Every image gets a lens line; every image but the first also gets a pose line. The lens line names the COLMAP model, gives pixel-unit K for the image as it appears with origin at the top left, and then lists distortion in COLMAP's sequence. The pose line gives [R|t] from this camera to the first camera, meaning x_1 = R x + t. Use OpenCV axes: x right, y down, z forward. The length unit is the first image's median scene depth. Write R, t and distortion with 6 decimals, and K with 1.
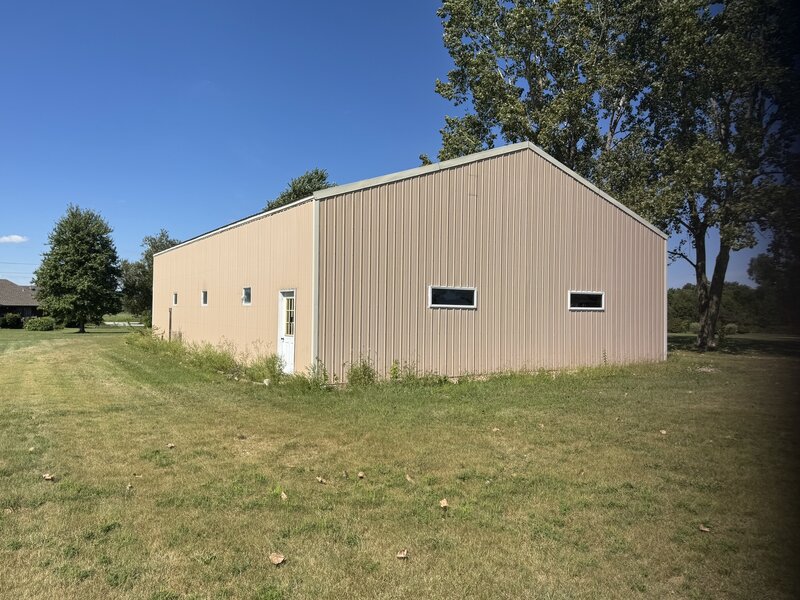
lens RADIAL K [[579.1, 0, 400.0], [0, 579.1, 300.0], [0, 0, 1]] dist [0.001718, 0.000072]
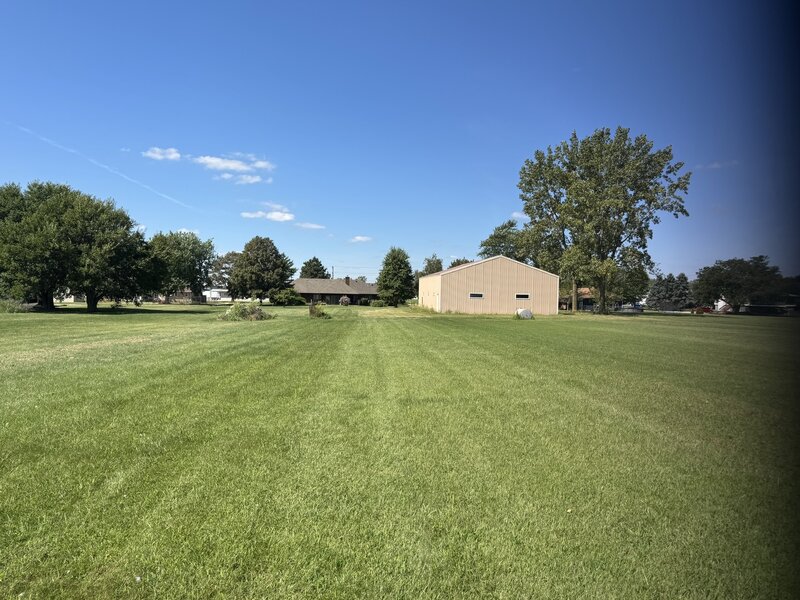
lens RADIAL K [[579.1, 0, 400.0], [0, 579.1, 300.0], [0, 0, 1]] dist [0.001718, 0.000072]
pose [[0.880594, 0.012057, -0.473717, 0.445631], [-0.001151, 0.999728, 0.023307, -0.019458], [0.473869, -0.019979, 0.880369, -0.819090]]
